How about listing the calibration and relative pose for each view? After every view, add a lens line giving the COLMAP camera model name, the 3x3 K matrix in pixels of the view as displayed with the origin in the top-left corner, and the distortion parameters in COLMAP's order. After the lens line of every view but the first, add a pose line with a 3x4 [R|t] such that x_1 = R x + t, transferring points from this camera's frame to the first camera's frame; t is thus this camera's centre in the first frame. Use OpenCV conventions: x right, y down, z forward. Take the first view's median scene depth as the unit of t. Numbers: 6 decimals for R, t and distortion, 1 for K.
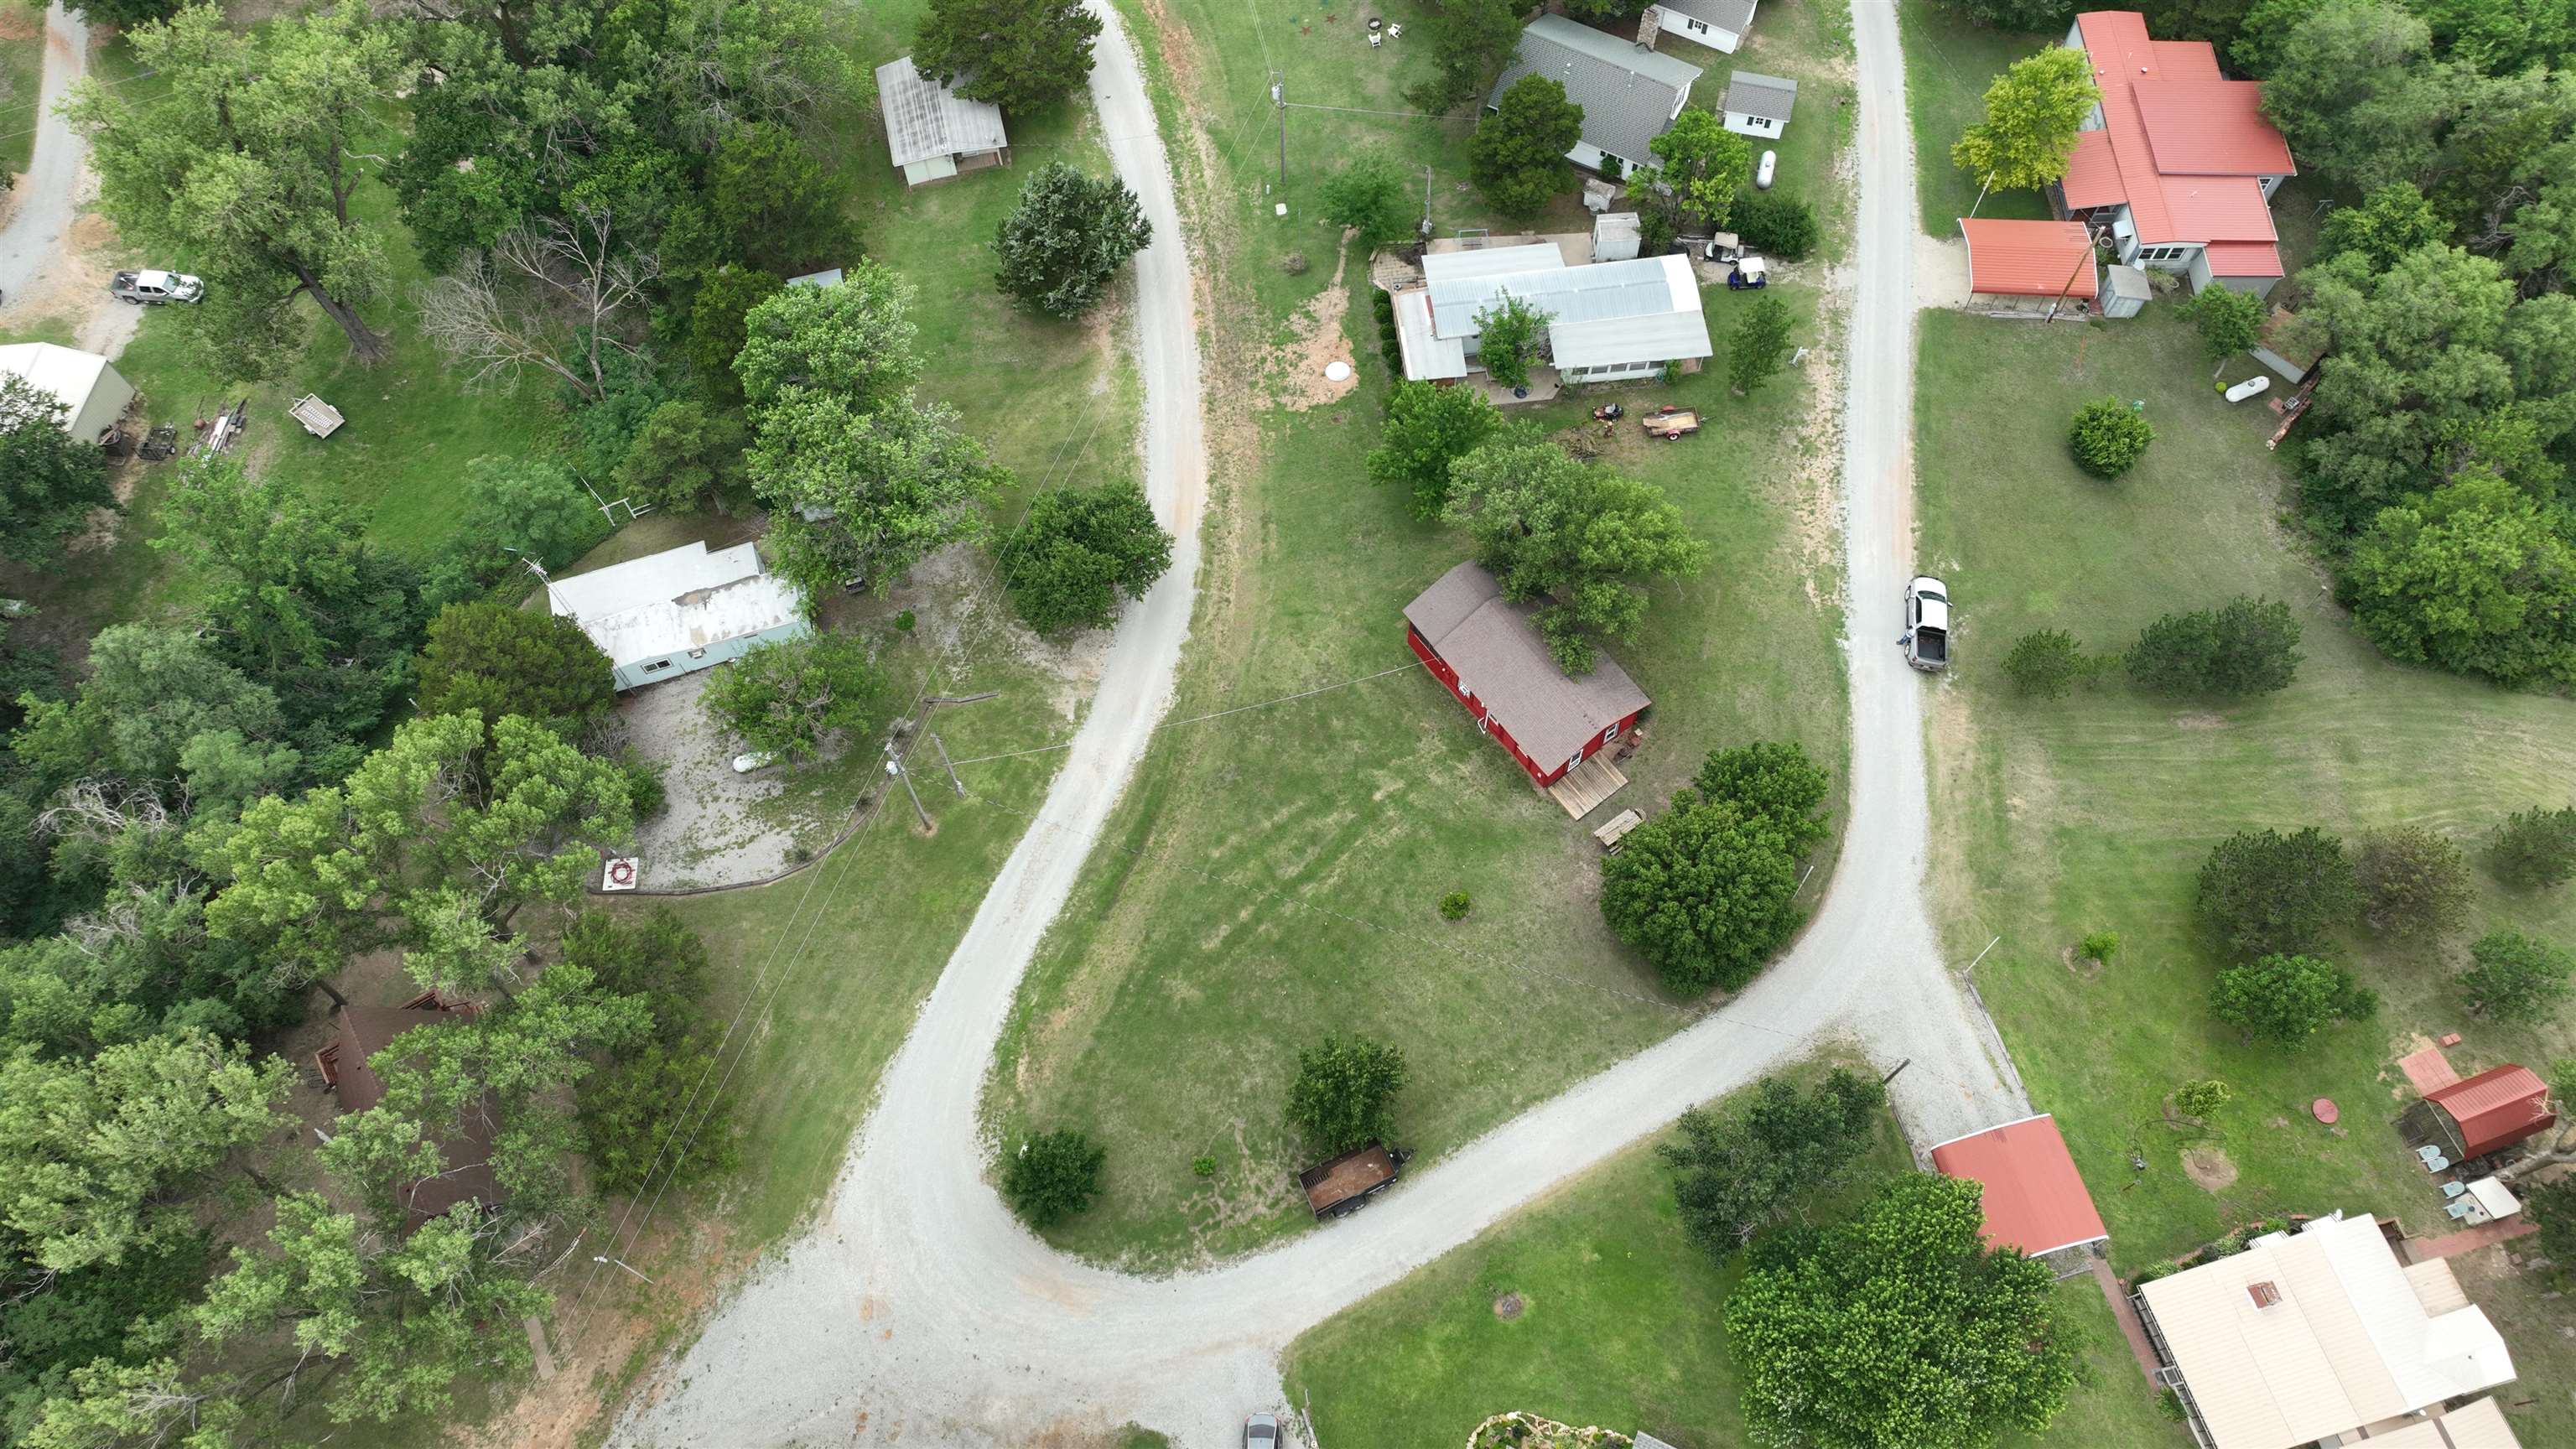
lens RADIAL K [[1826.4, 0, 1288.0], [0, 1826.4, 724.5], [0, 0, 1]] dist [-0.000219, 0.005364]
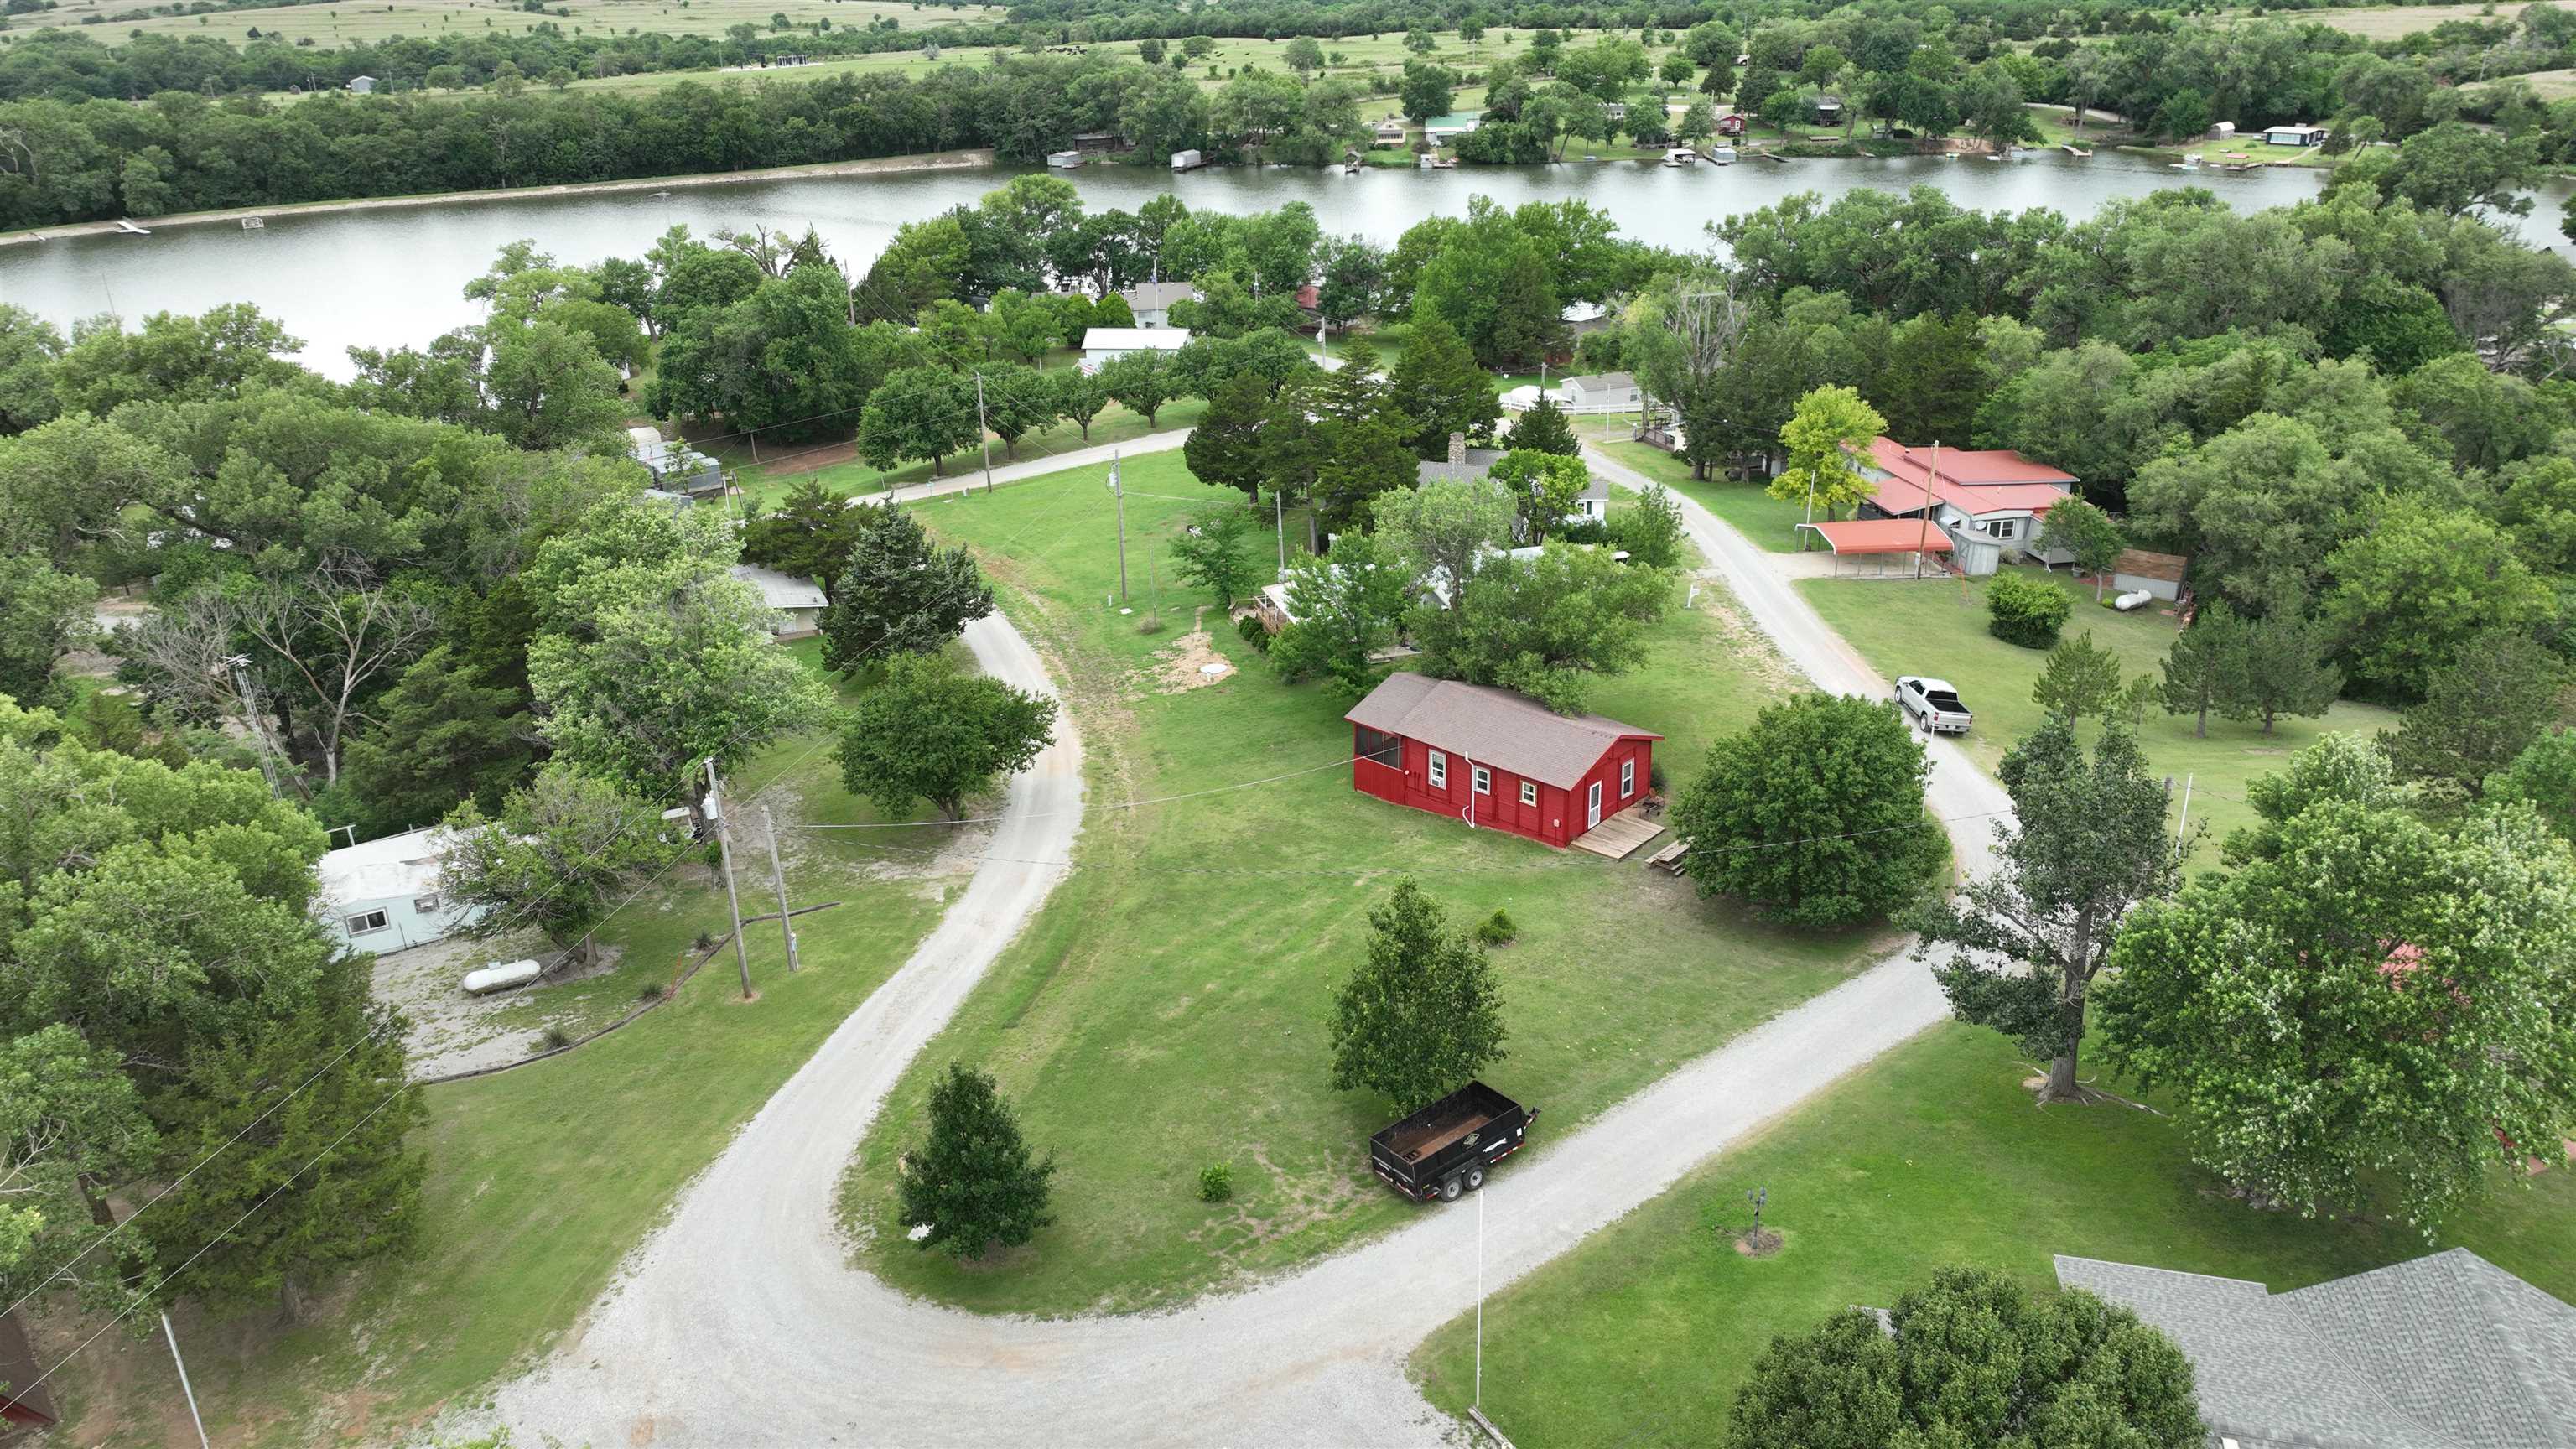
lens RADIAL K [[1826.4, 0, 1288.0], [0, 1826.4, 724.5], [0, 0, 1]] dist [-0.000219, 0.005364]
pose [[0.983327, -0.069385, 0.168086, -0.111831], [0.162283, 0.751886, -0.639009, 0.508872], [-0.082044, 0.655632, 0.750610, 0.415291]]
